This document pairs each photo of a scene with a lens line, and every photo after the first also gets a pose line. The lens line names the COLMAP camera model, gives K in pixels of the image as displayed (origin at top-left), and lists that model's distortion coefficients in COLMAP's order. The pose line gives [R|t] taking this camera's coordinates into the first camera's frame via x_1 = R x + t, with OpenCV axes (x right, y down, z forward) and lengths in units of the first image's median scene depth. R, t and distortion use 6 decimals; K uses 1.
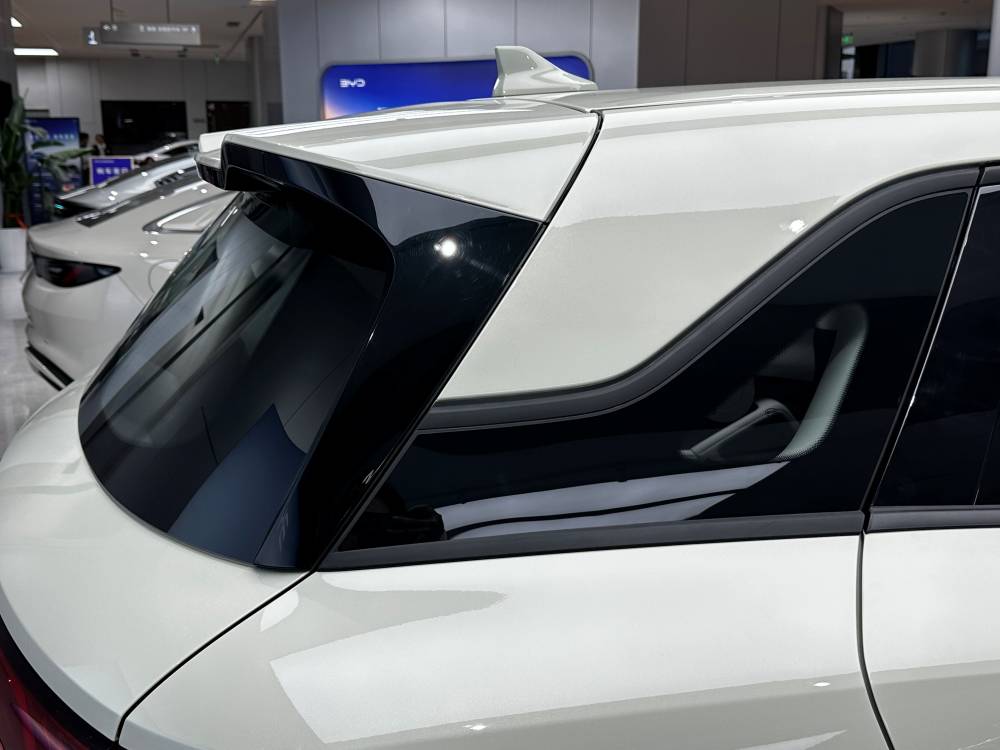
lens RADIAL K [[1060.7, 0, 498.9], [0, 1060.7, 334.3], [0, 0, 1]] dist [0.009076, 0.008304]
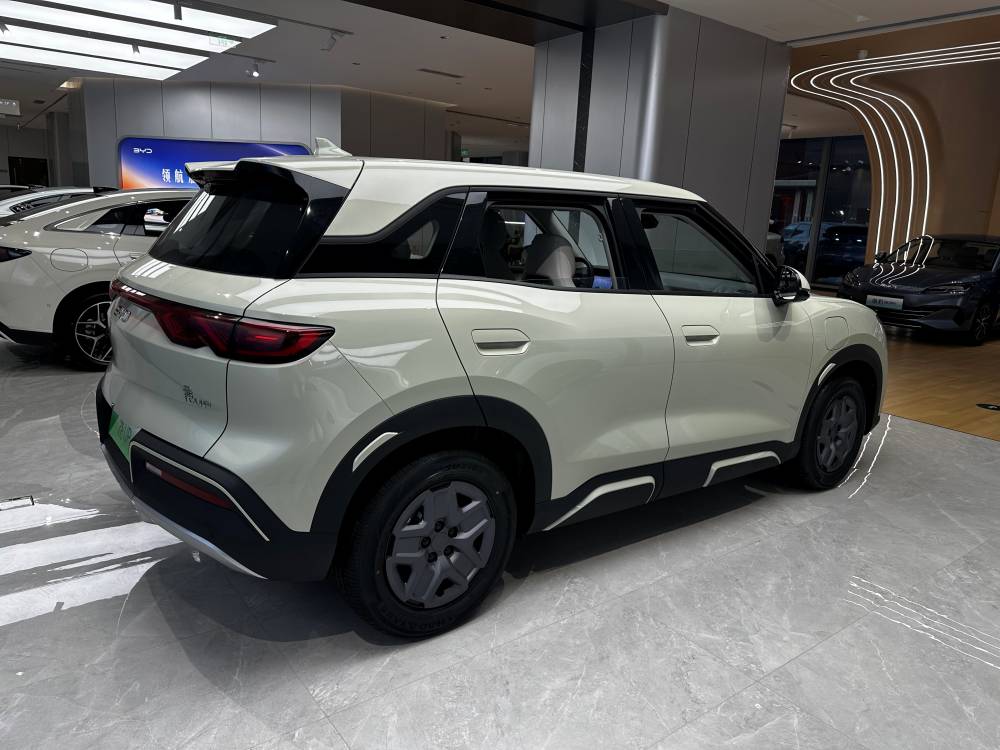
lens RADIAL K [[720.7, 0, 515.3], [0, 720.7, 373.8], [0, 0, 1]] dist [0.105164, -0.158457]
pose [[0.930967, -0.024462, 0.364283, -0.311911], [0.011881, 0.999254, 0.036739, 0.385185], [-0.364910, -0.029875, 0.930563, -1.352179]]
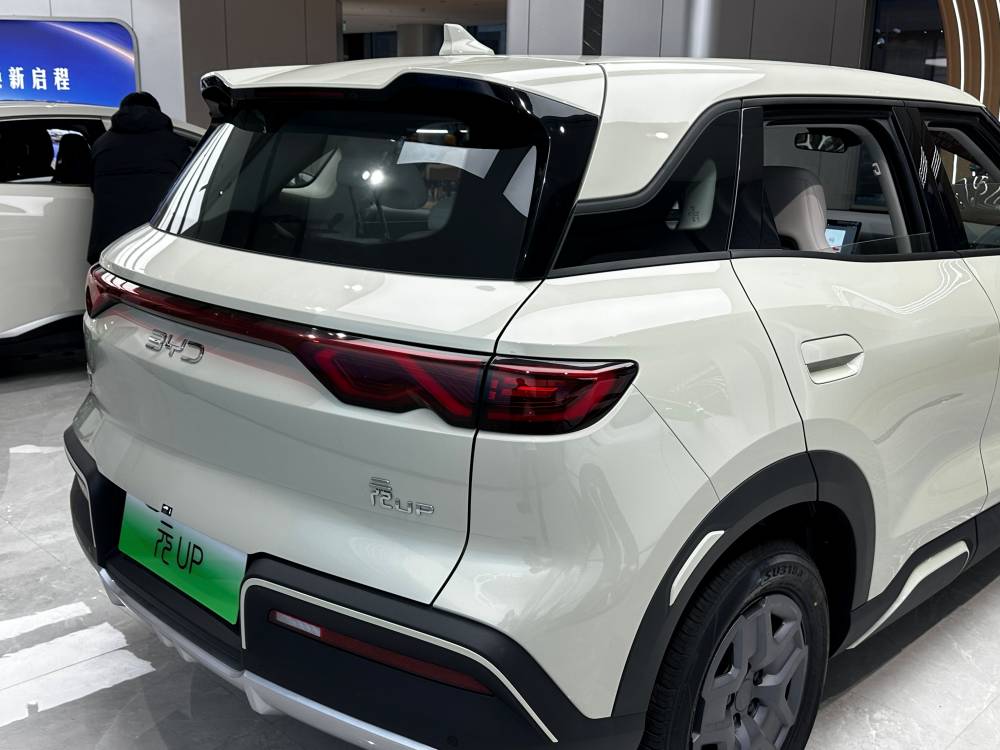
lens RADIAL K [[1018.8, 0, 500.0], [0, 1018.8, 375.0], [0, 0, 1]] dist [0.168158, -0.412807]
pose [[0.876990, -0.091284, 0.471759, -1.010156], [0.063190, 0.995172, 0.075094, 0.209114], [-0.476336, -0.036046, 0.878524, -0.617019]]
